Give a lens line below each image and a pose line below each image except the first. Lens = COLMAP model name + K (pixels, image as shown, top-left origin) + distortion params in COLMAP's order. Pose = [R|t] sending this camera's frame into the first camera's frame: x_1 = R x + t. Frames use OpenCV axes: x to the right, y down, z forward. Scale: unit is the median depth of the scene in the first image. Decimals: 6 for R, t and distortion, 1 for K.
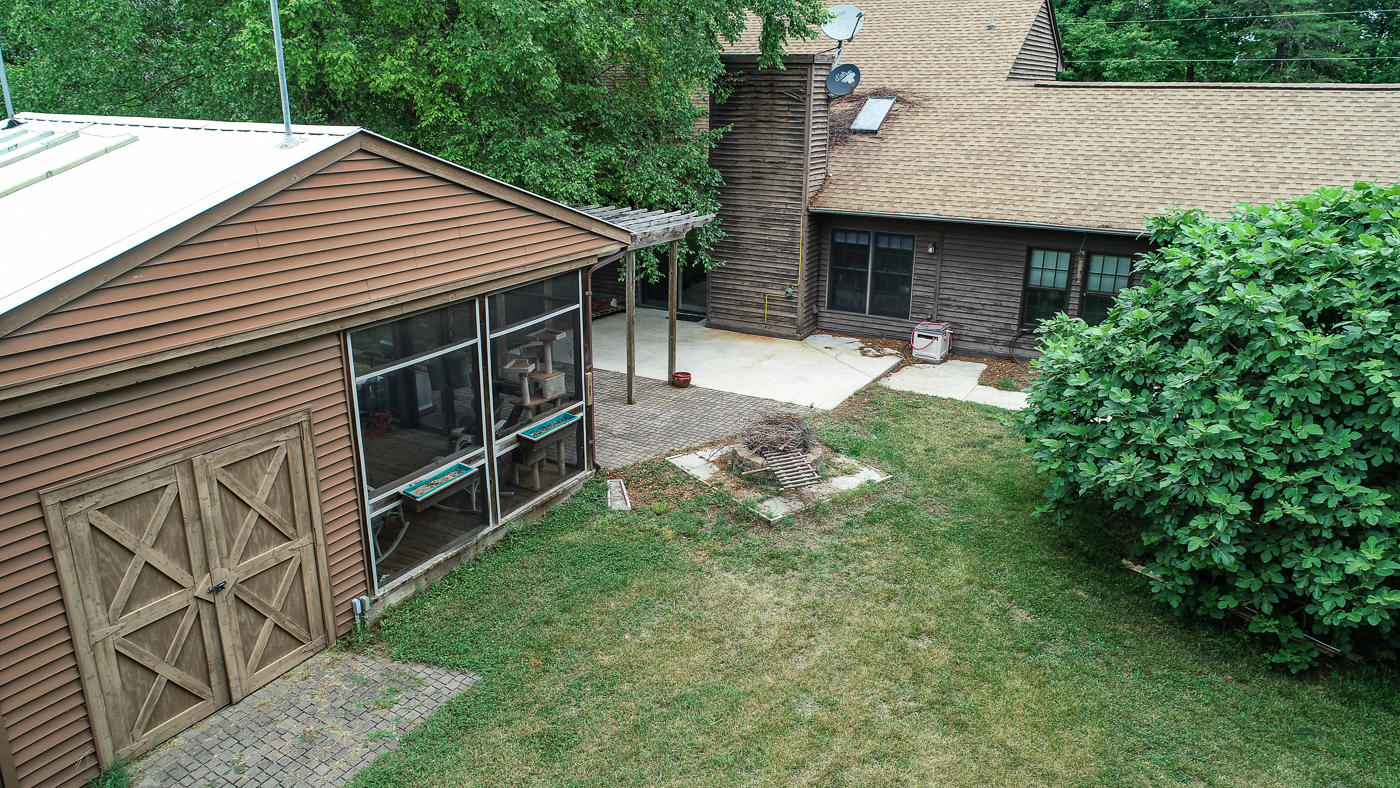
lens RADIAL K [[943.9, 0, 700.5], [0, 943.9, 390.5], [0, 0, 1]] dist [0.003871, -0.000196]
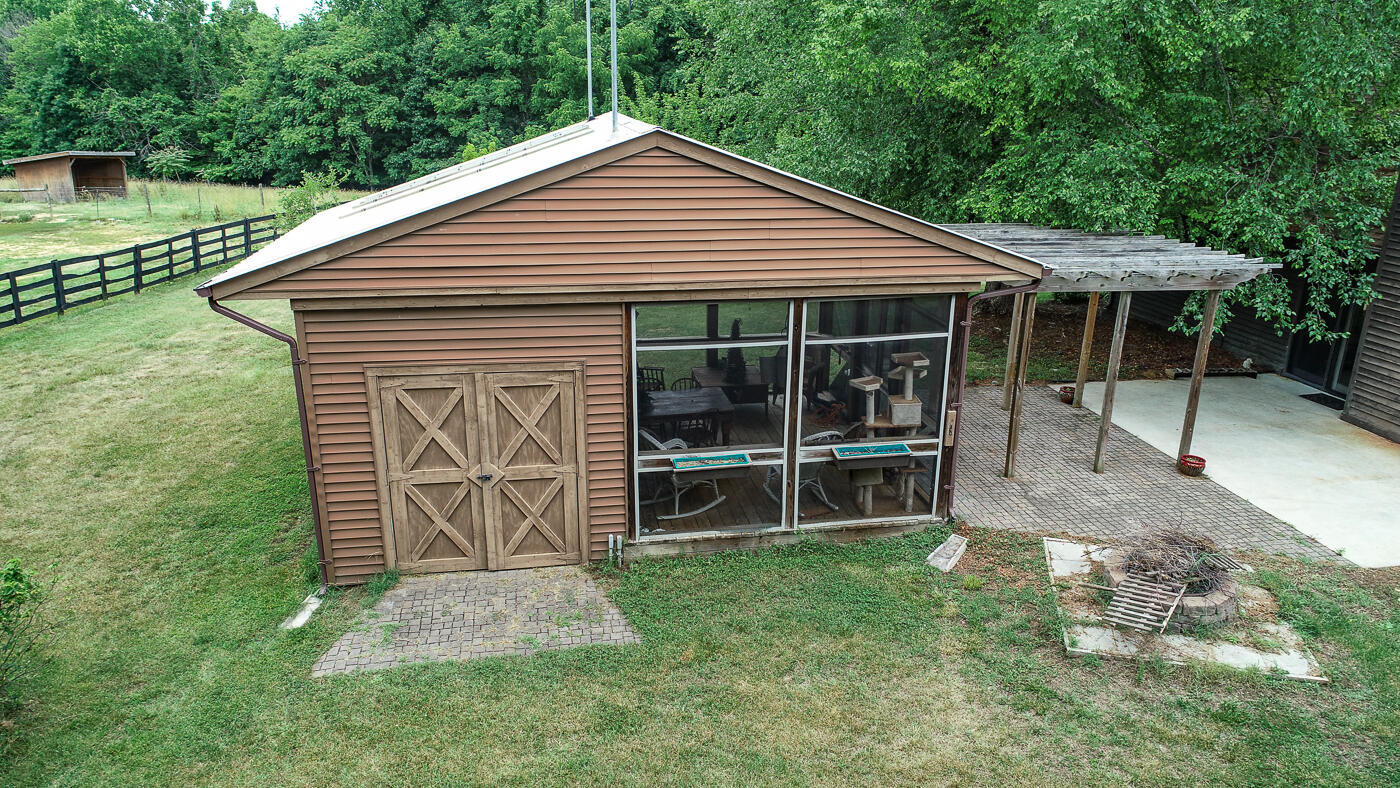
lens RADIAL K [[943.9, 0, 700.5], [0, 943.9, 390.5], [0, 0, 1]] dist [0.003871, -0.000196]
pose [[0.631349, 0.236814, -0.738456, 0.468261], [-0.243006, 0.964689, 0.101605, -0.084694], [0.736441, 0.115301, 0.666603, 0.267405]]
